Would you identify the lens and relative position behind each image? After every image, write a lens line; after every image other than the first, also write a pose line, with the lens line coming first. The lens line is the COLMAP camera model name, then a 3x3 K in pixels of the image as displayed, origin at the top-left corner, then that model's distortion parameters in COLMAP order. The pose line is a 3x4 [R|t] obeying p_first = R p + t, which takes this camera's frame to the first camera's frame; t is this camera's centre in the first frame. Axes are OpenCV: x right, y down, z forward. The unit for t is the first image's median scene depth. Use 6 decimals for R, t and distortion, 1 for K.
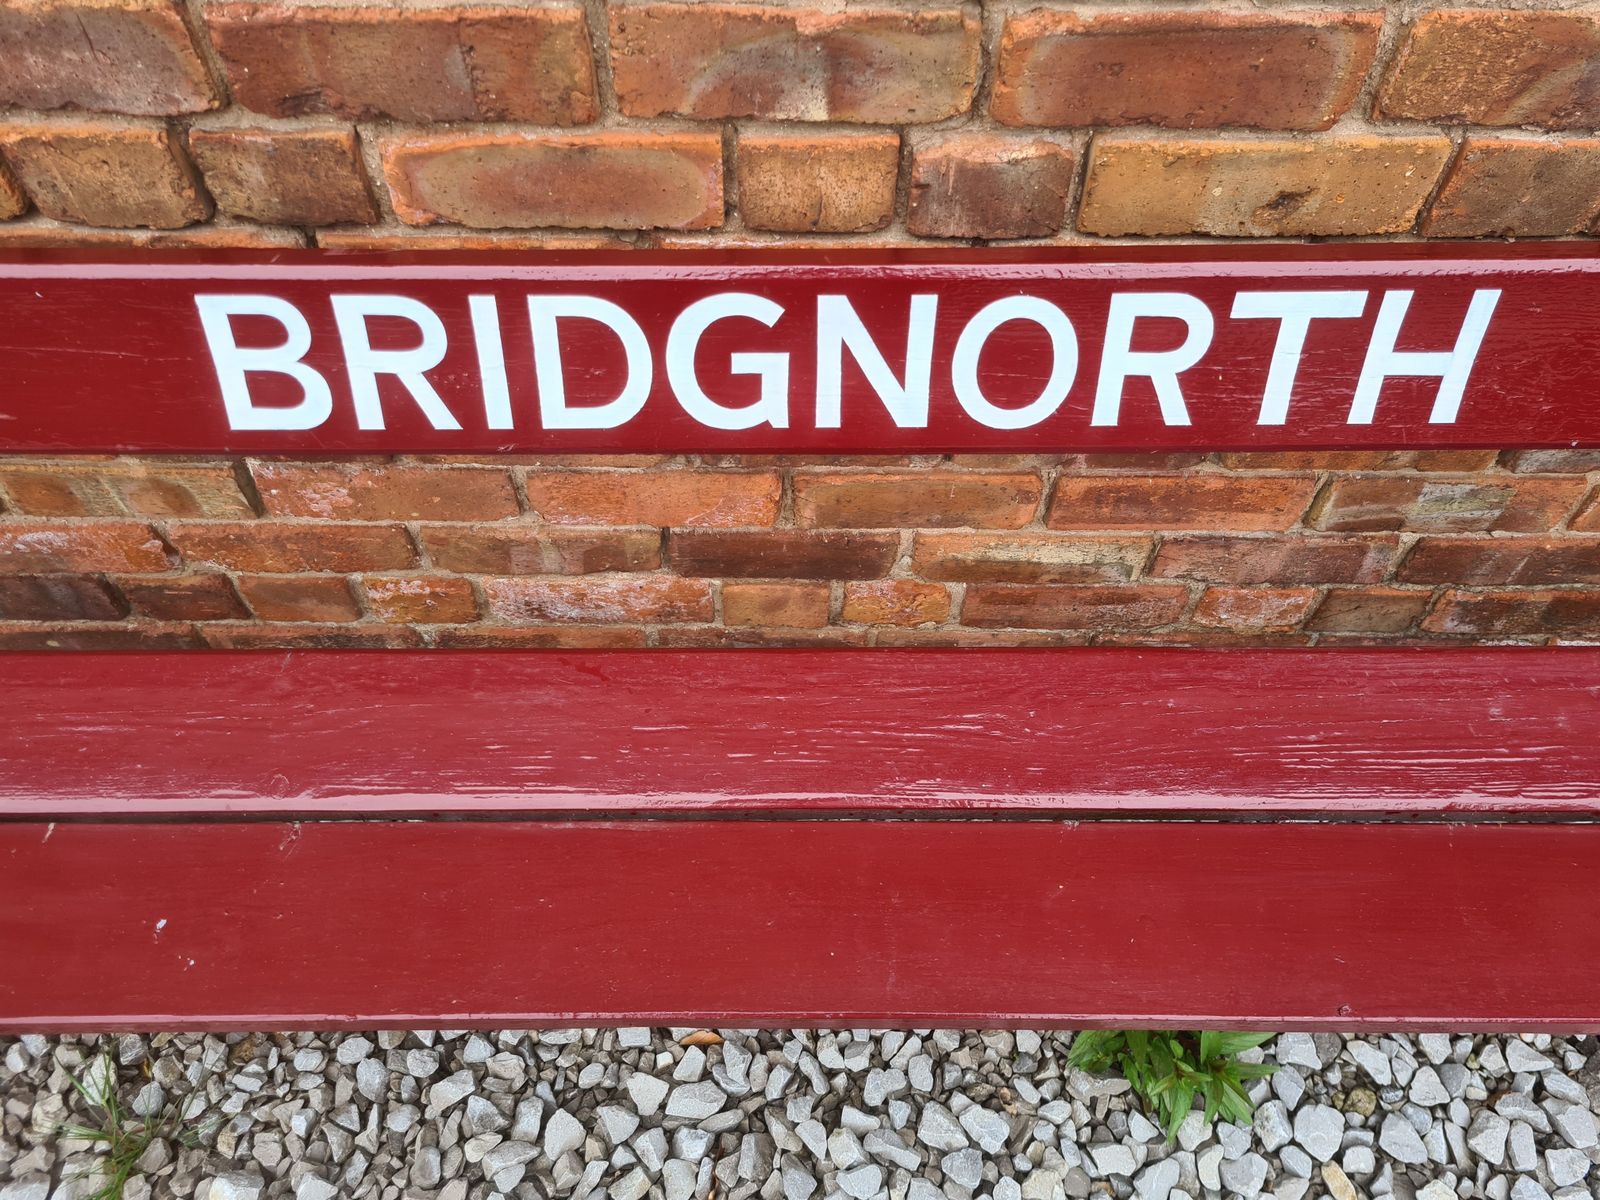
lens RADIAL K [[1205.4, 0, 792.8], [0, 1205.4, 570.3], [0, 0, 1]] dist [0.047820, -0.036870]
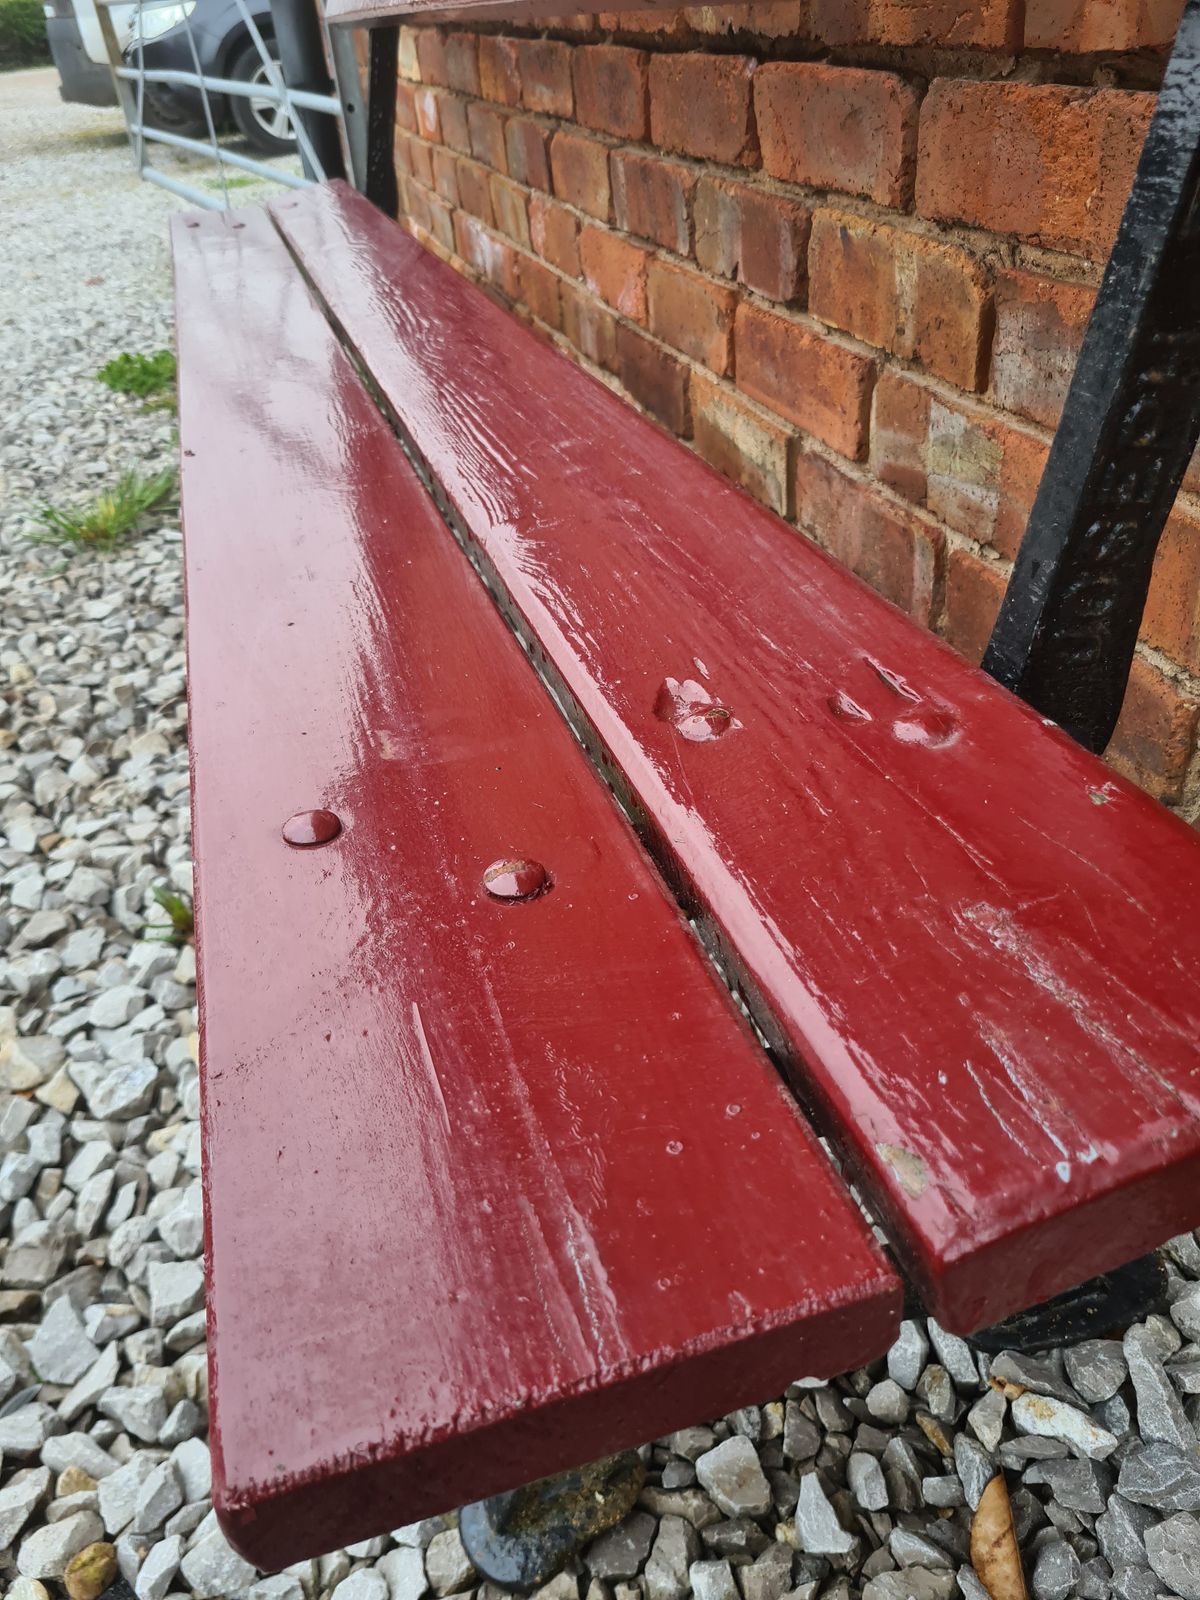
lens RADIAL K [[1205.4, 0, 609.4], [0, 1205.4, 792.4], [0, 0, 1]] dist [0.047820, -0.036870]
pose [[0.298253, 0.505075, -0.809904, 1.503133], [-0.725515, 0.671329, 0.151480, 0.145494], [0.620221, 0.542418, 0.566665, 0.791674]]
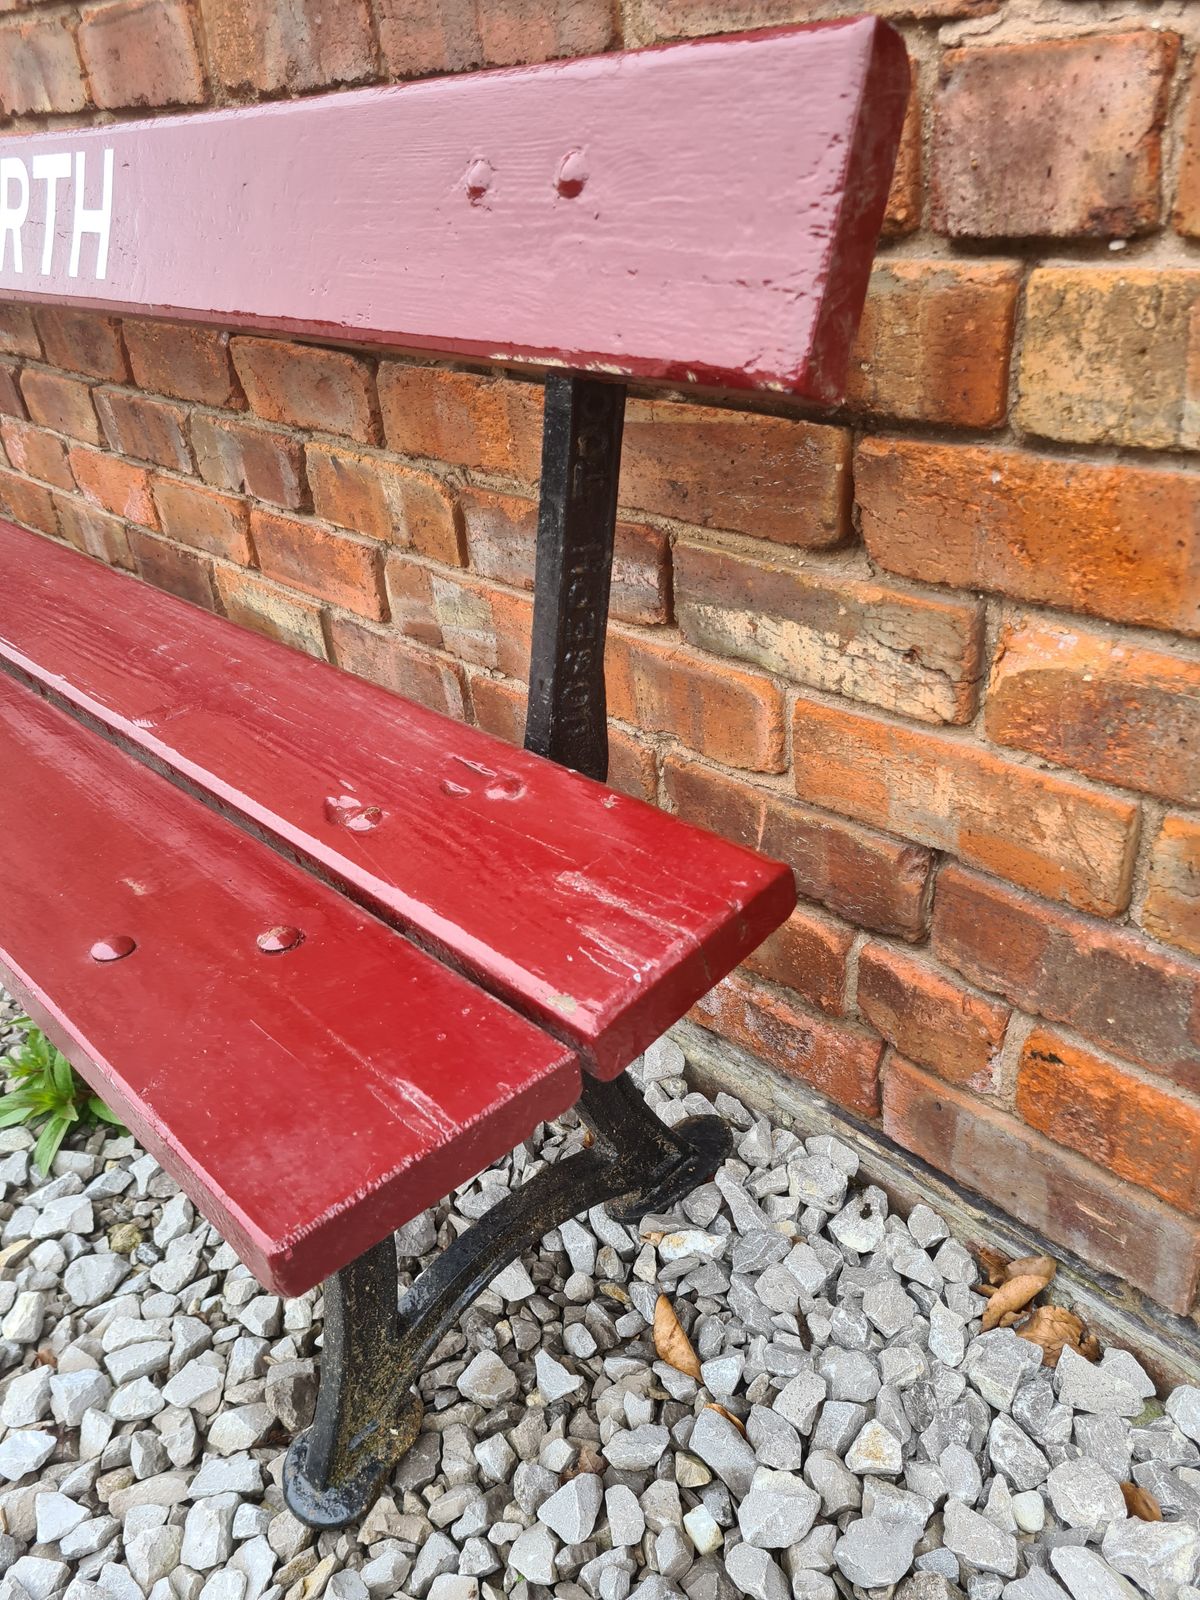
lens RADIAL K [[1205.4, 0, 615.8], [0, 1205.4, 800.9], [0, 0, 1]] dist [0.047820, -0.036870]
pose [[0.686779, 0.315997, -0.654584, 1.710298], [-0.542457, 0.822245, -0.172204, 0.214006], [0.483812, 0.473349, 0.736115, 0.582618]]
